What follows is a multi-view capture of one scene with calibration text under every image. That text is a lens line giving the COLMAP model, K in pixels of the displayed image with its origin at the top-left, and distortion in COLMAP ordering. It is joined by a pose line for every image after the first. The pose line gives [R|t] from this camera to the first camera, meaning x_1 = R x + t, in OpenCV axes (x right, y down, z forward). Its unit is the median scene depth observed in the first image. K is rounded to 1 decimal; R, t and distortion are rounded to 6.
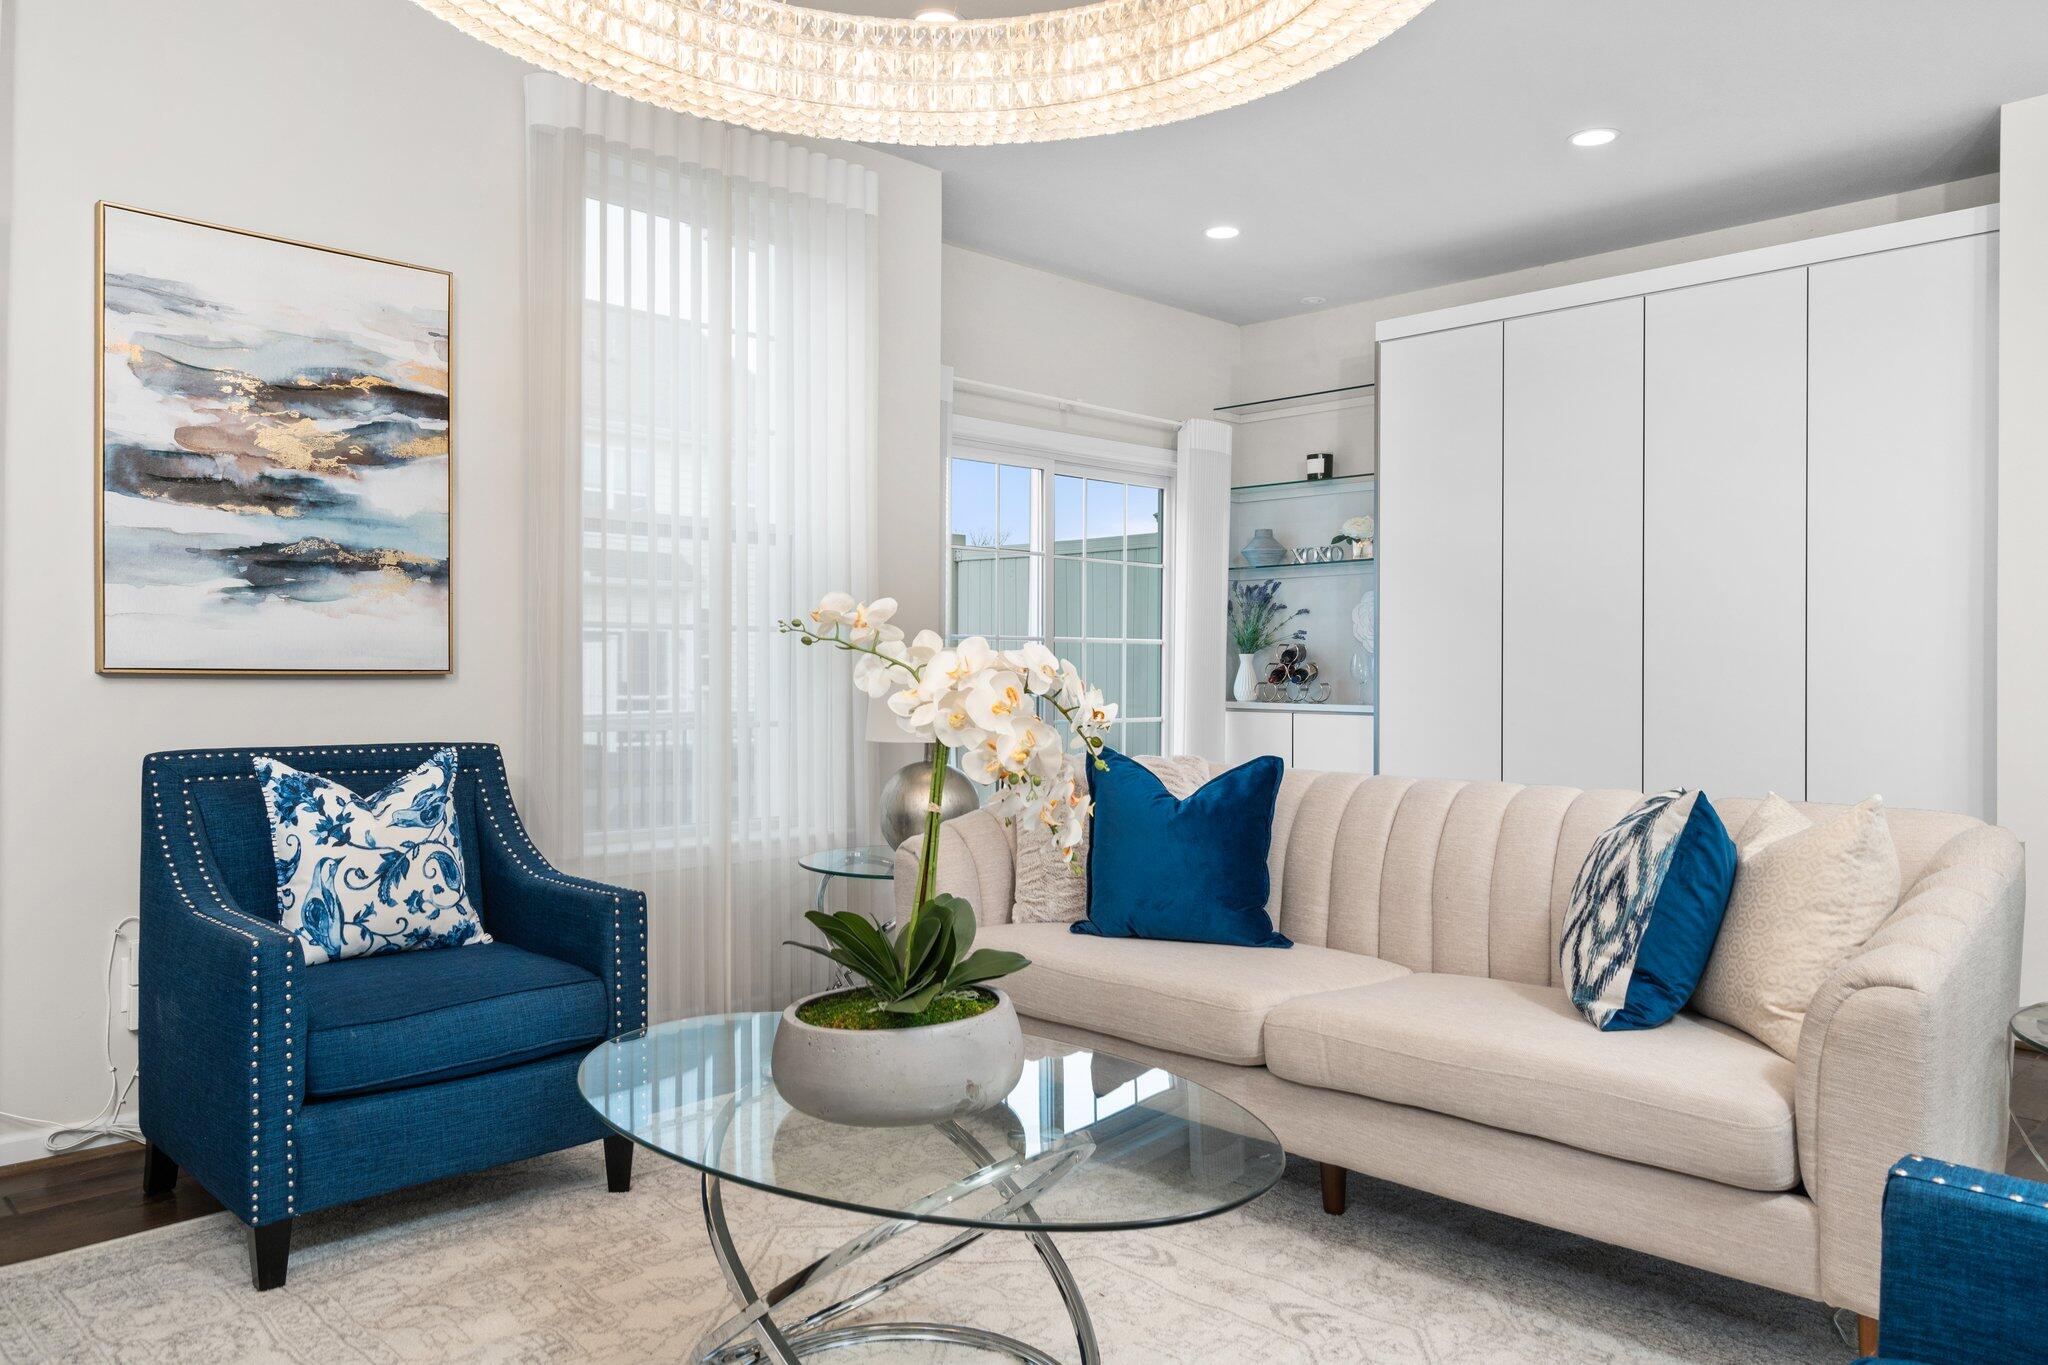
lens RADIAL K [[1401.6, 0, 1019.8], [0, 1401.6, 681.1], [0, 0, 1]] dist [0.006106, 0.001657]
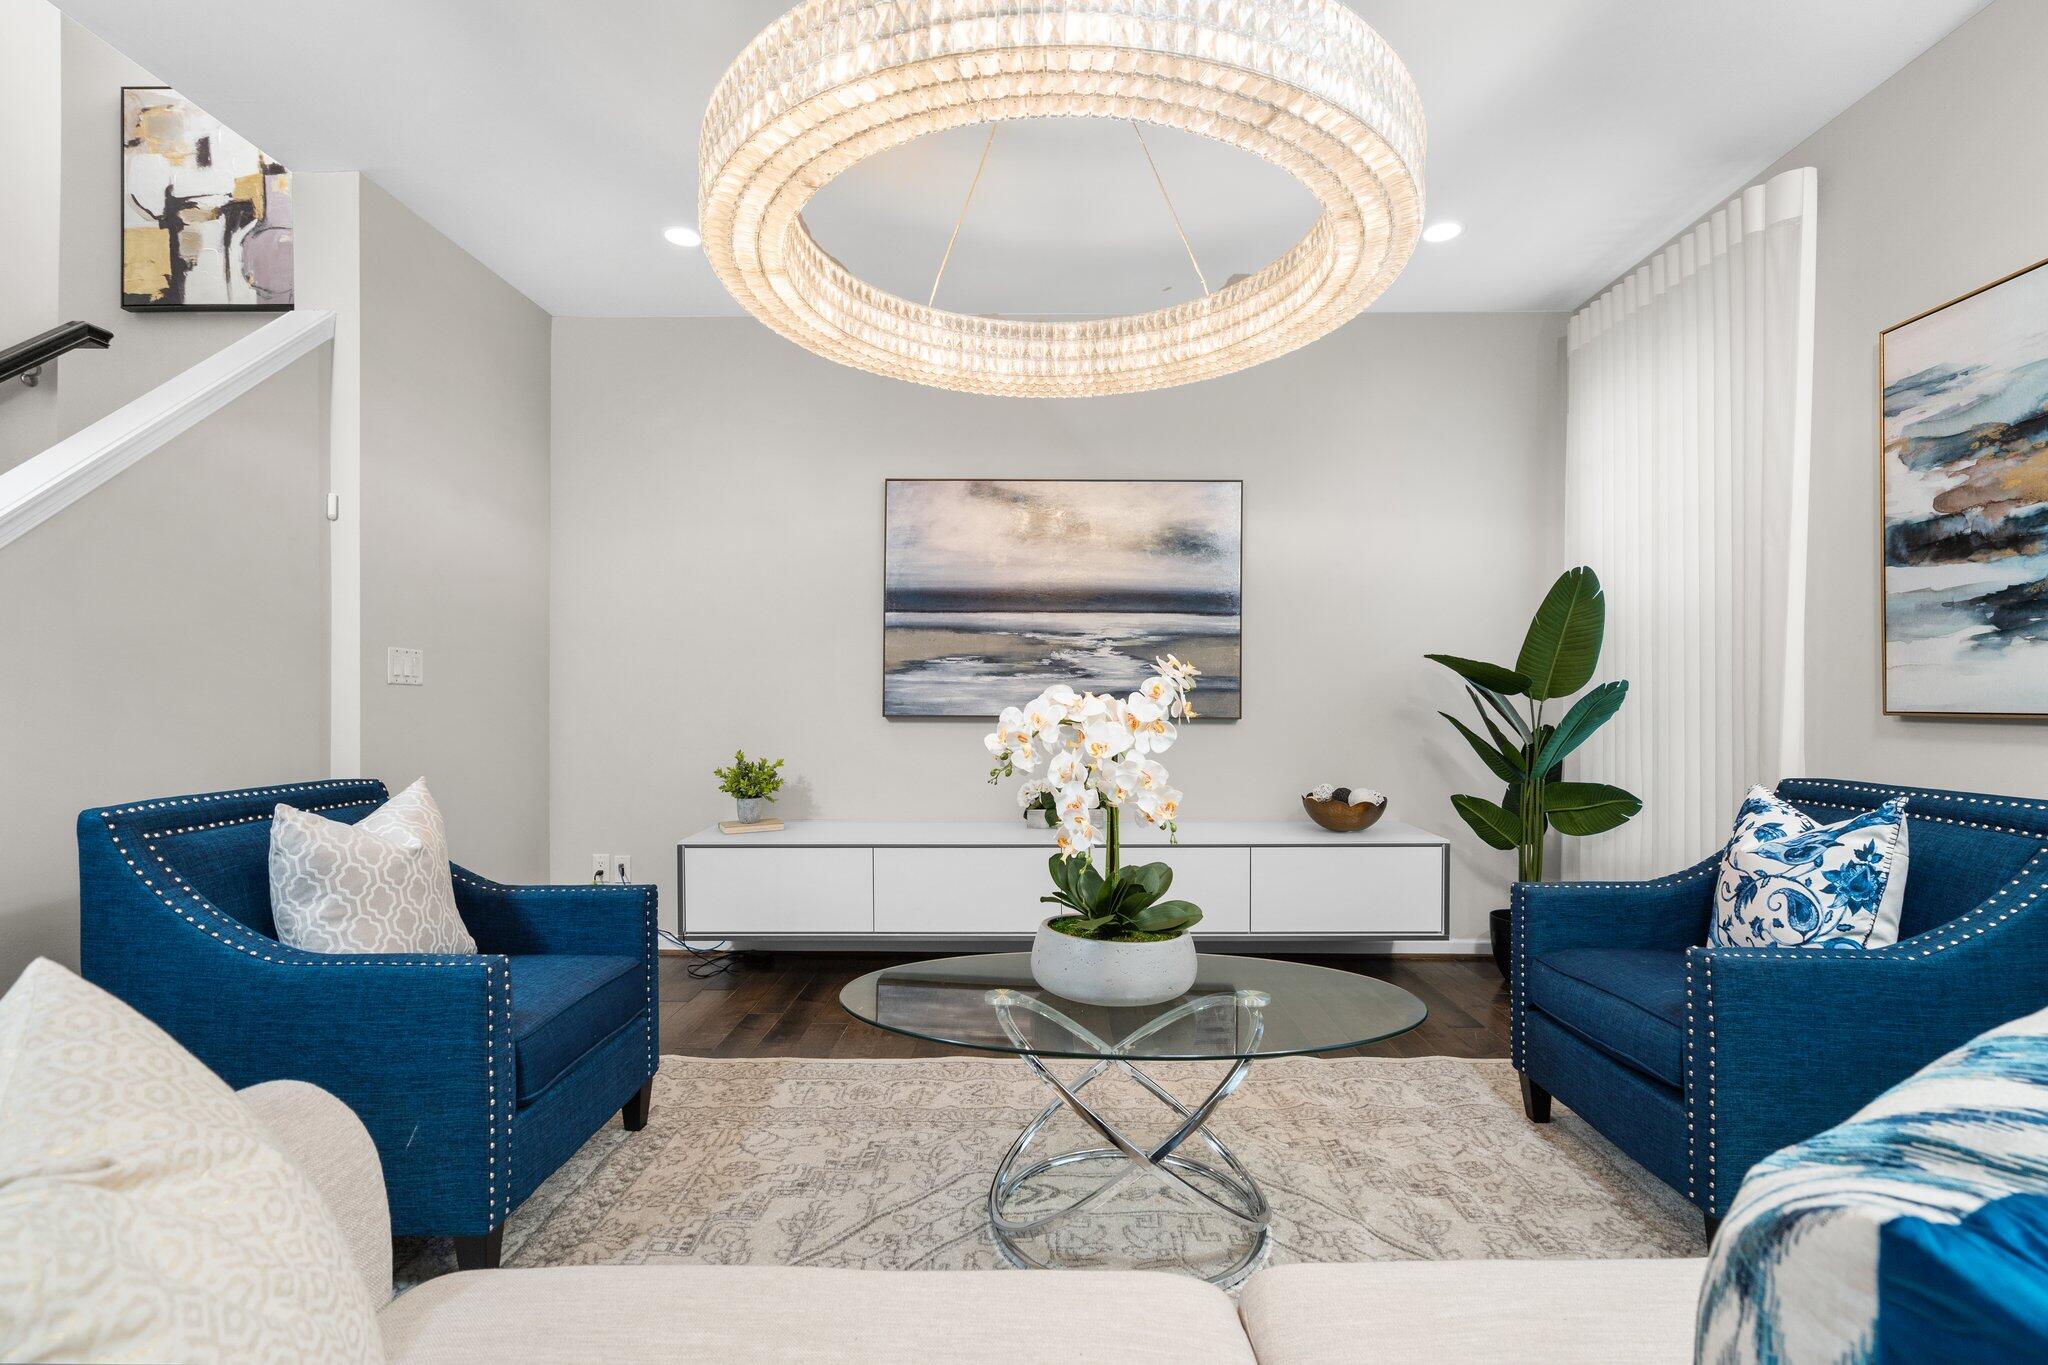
lens RADIAL K [[927.1, 0, 1022.3], [0, 927.1, 702.2], [0, 0, 1]] dist [0.004641, 0.000870]
pose [[-0.718654, -0.009410, -0.695304, 0.428505], [-0.015849, 0.999870, 0.002850, -0.007507], [0.695187, 0.013068, -0.718710, 1.014164]]
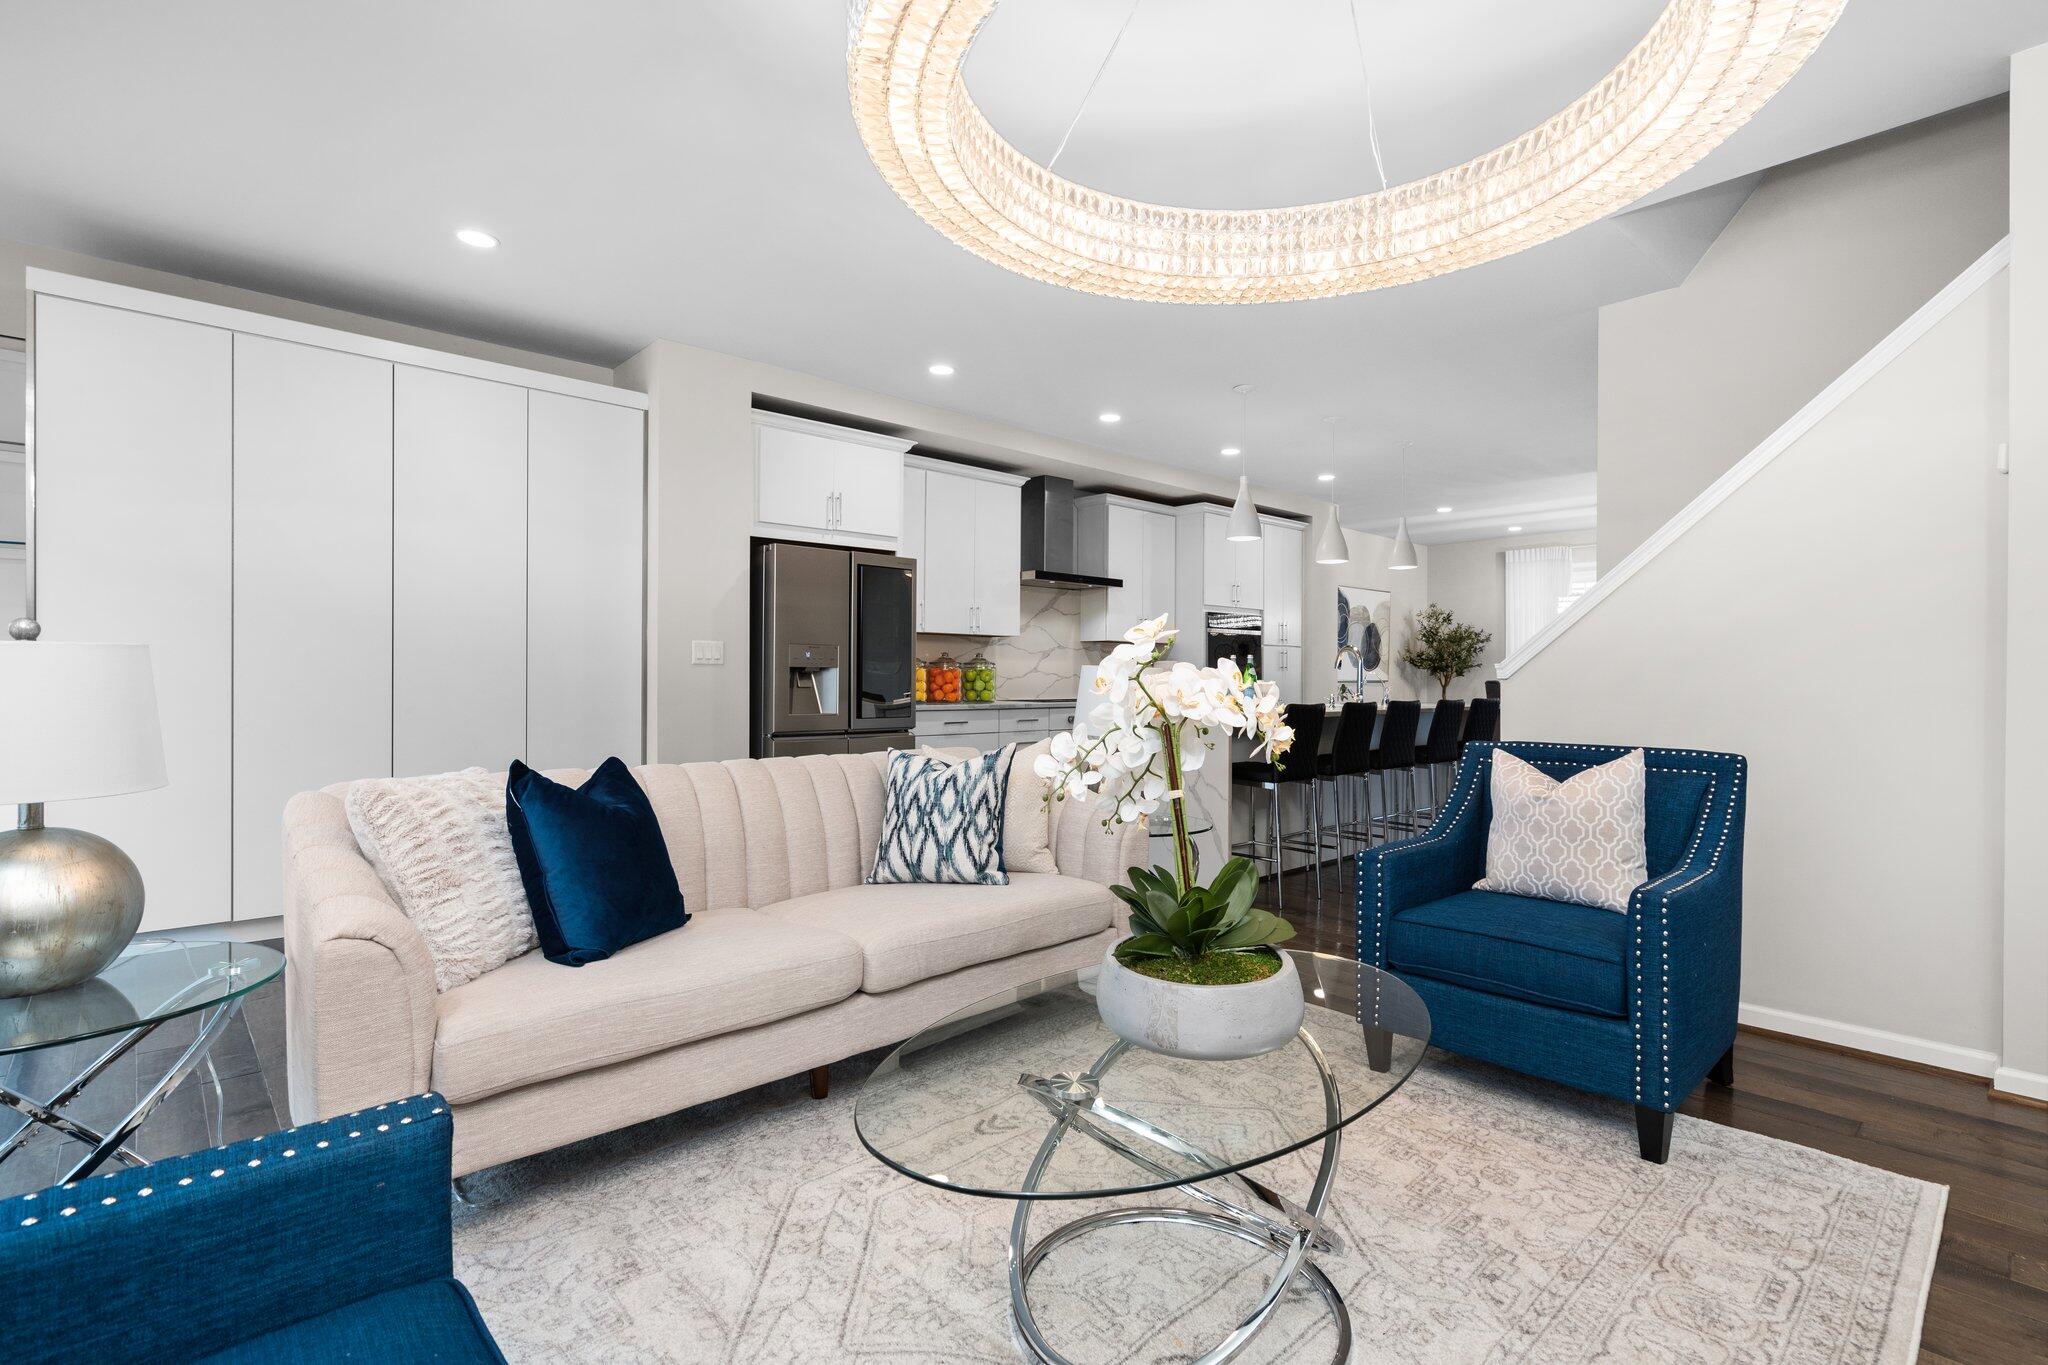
lens RADIAL K [[962.1, 0, 1022.5], [0, 962.1, 679.3], [0, 0, 1]] dist [0.000370, 0.000068]
pose [[0.040222, -0.008789, 0.999152, -0.567526], [0.007711, 0.999934, 0.008486, -0.010810], [-0.999161, 0.007363, 0.040287, 0.689038]]
